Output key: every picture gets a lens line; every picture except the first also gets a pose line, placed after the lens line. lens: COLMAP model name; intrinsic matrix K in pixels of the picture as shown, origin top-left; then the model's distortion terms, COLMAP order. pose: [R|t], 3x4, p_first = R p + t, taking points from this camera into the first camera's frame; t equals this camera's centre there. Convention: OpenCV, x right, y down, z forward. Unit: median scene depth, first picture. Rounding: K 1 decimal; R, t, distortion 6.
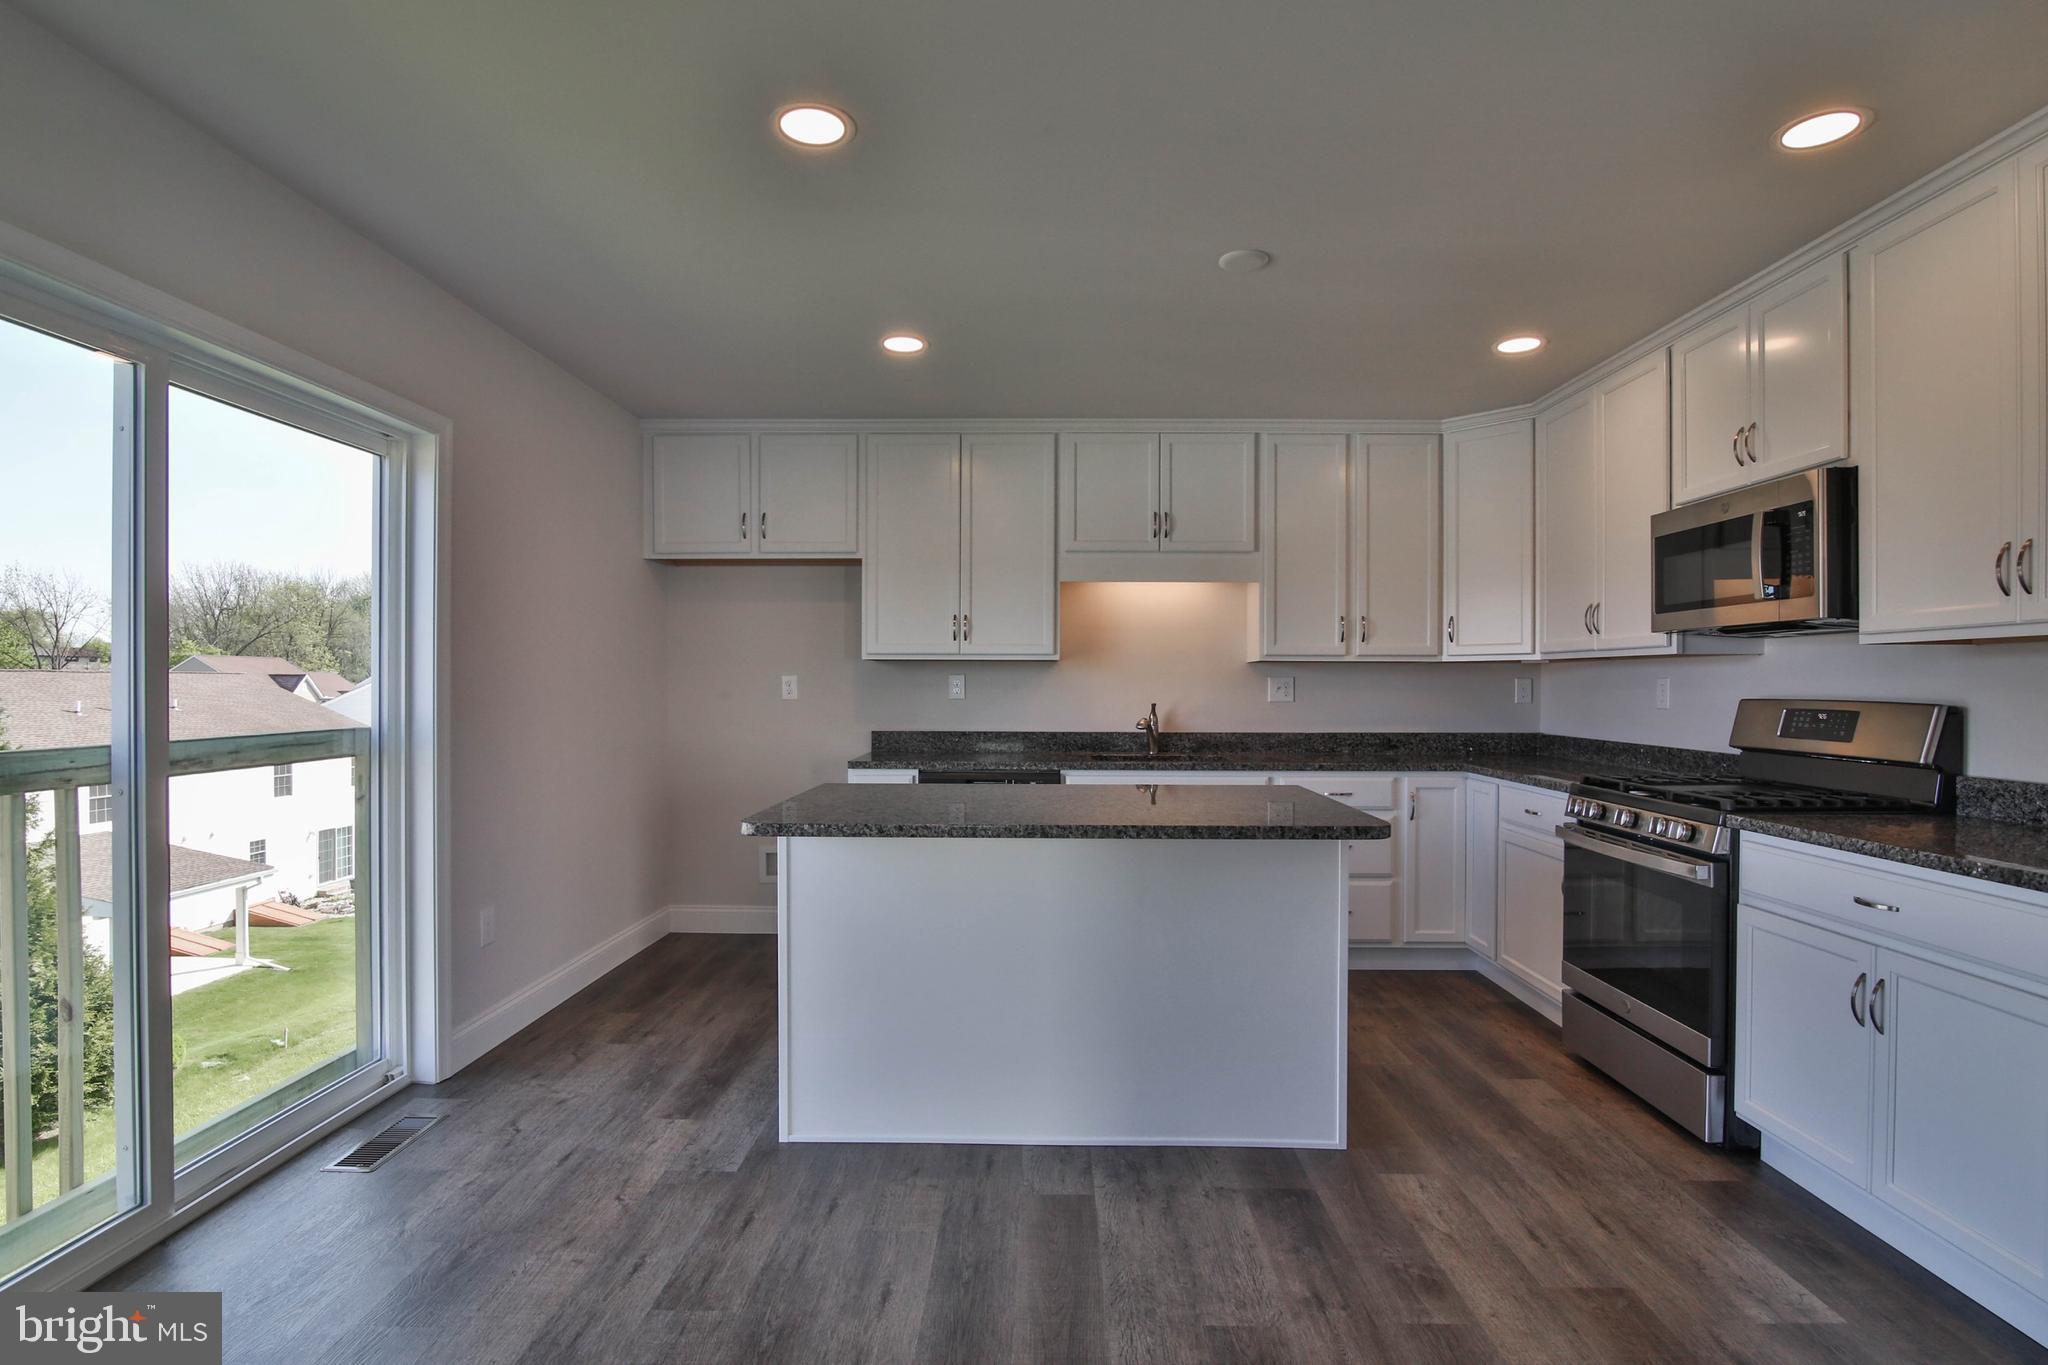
lens RADIAL K [[1007.6, 0, 1026.8], [0, 1007.6, 691.0], [0, 0, 1]] dist [-0.020076, 0.000300]
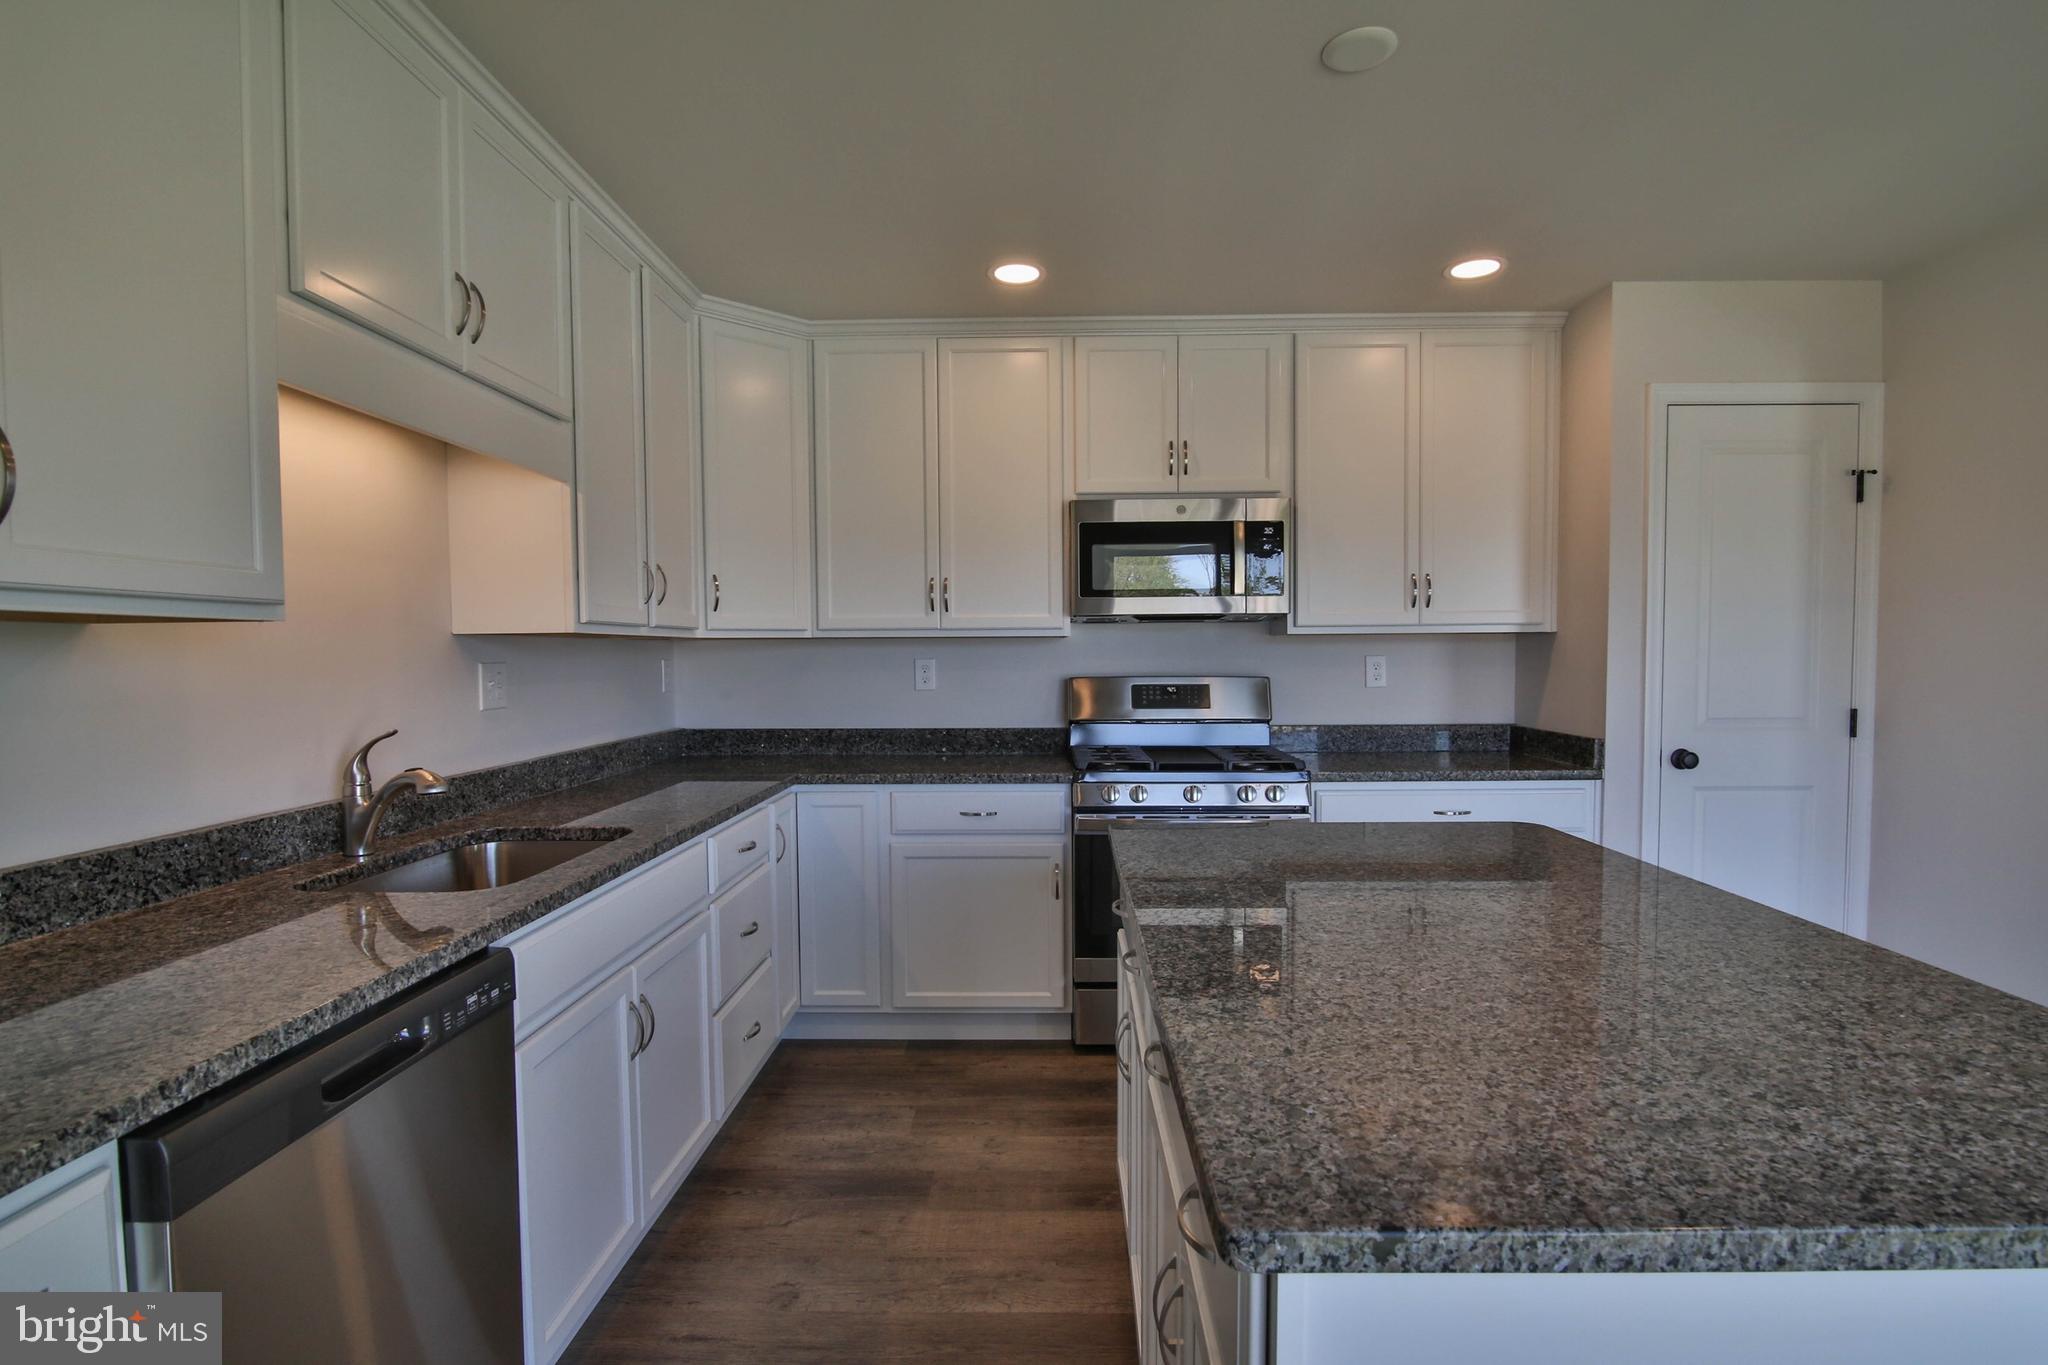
lens RADIAL K [[996.2, 0, 1025.0], [0, 996.2, 687.2], [0, 0, 1]] dist [-0.019368, -0.000111]
pose [[0.004467, -0.037980, 0.999268, -0.406369], [0.015128, 0.999167, 0.037909, -0.024747], [-0.999876, 0.014947, 0.005038, 1.073802]]
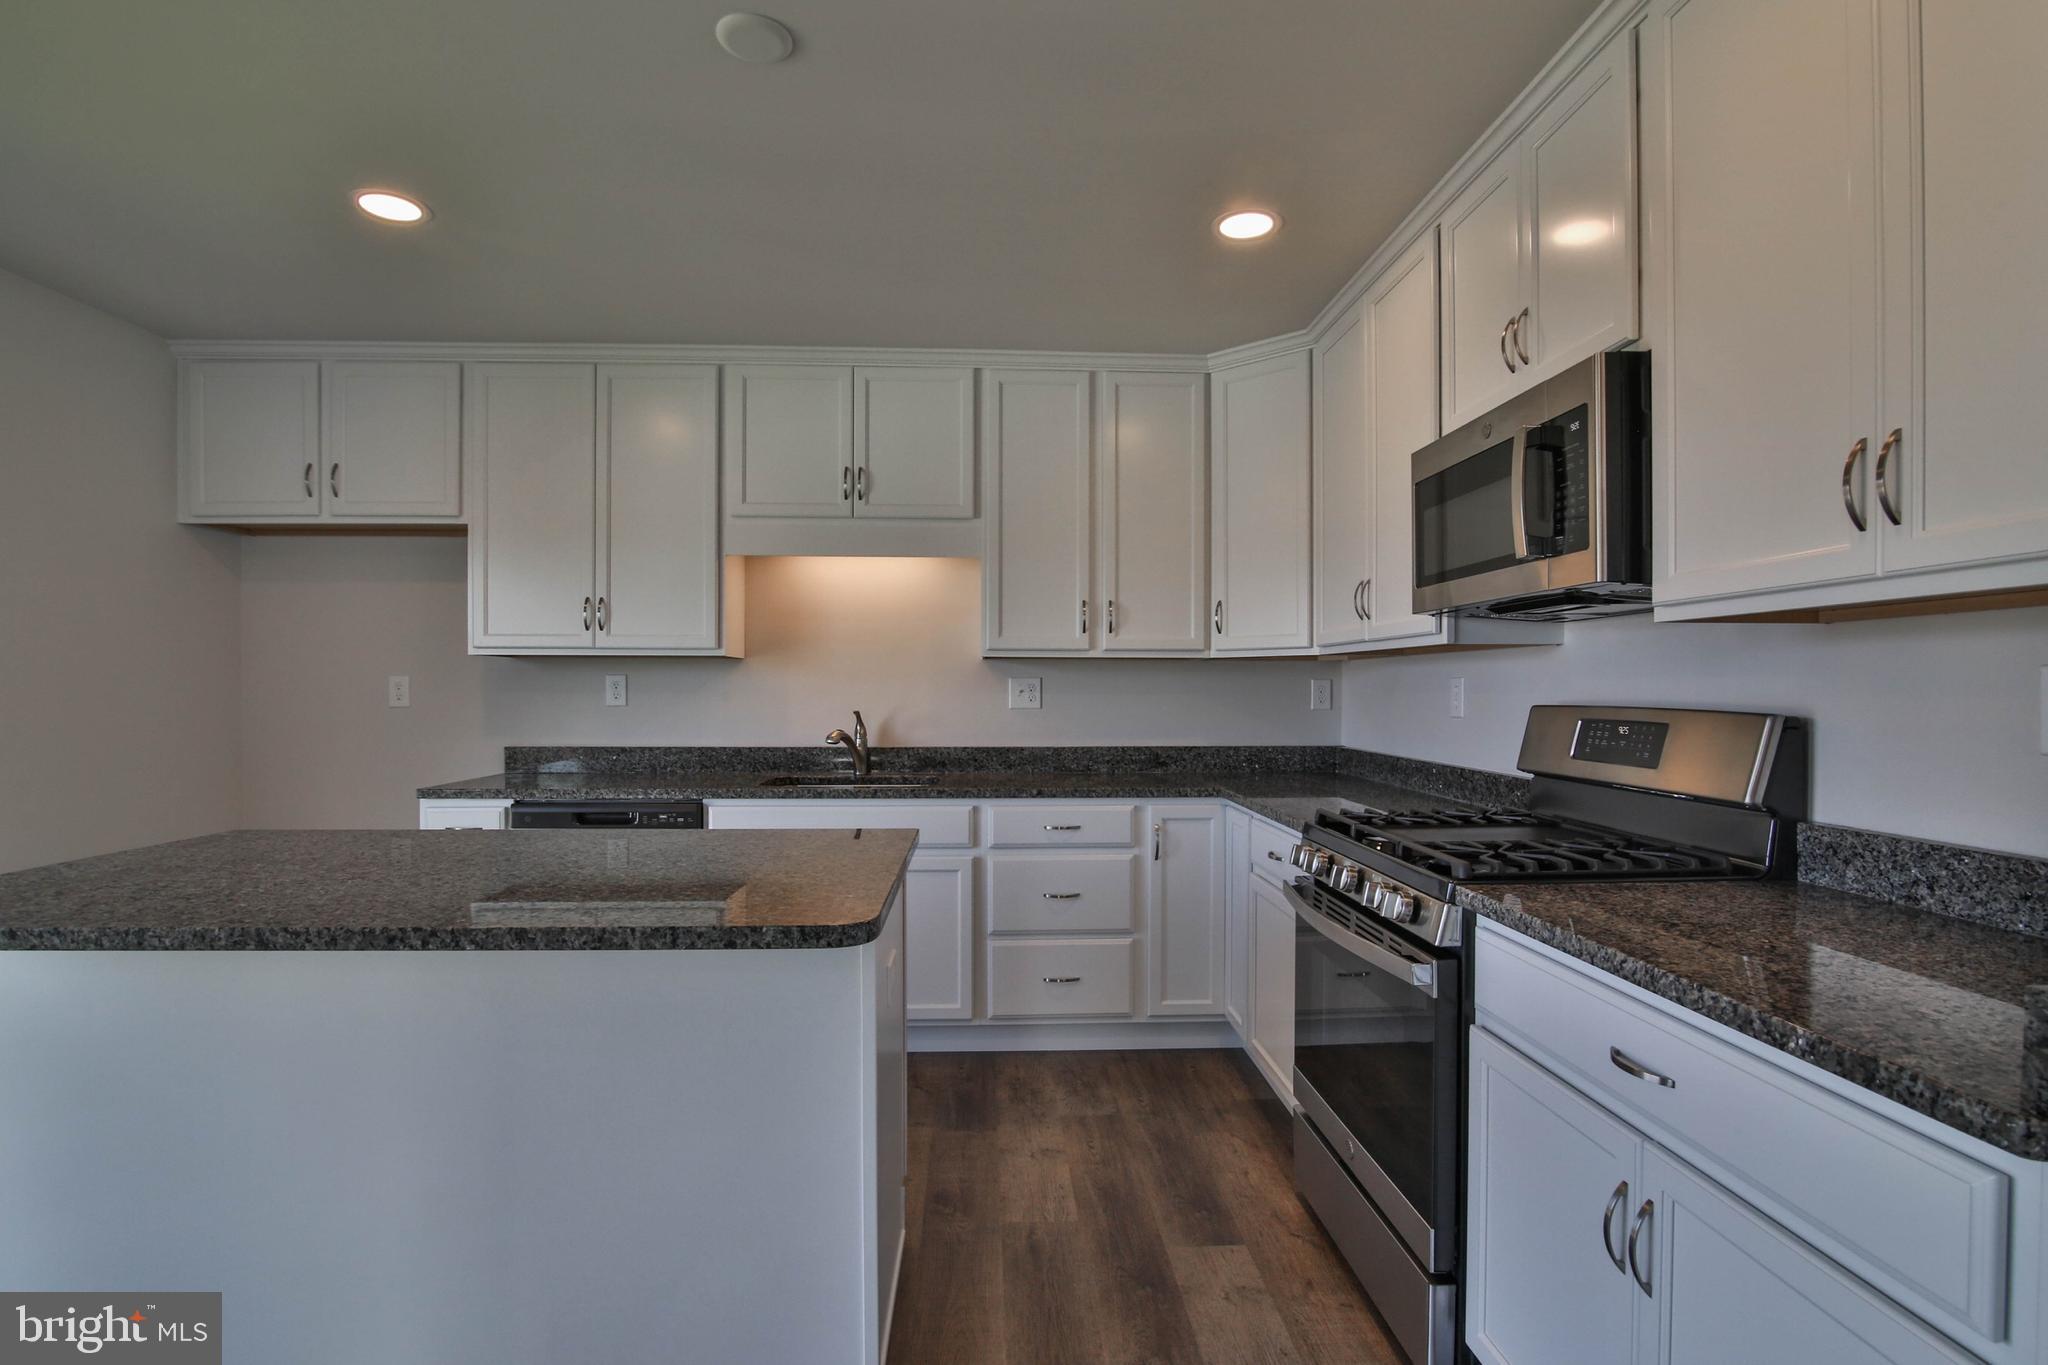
lens RADIAL K [[1006.4, 0, 1030.2], [0, 1006.4, 695.5], [0, 0, 1]] dist [-0.021715, -0.000060]
pose [[0.997918, -0.001208, 0.064487, 0.307815], [0.001201, 0.999999, 0.000143, 0.000372], [-0.064487, -0.000065, 0.997919, 0.296652]]
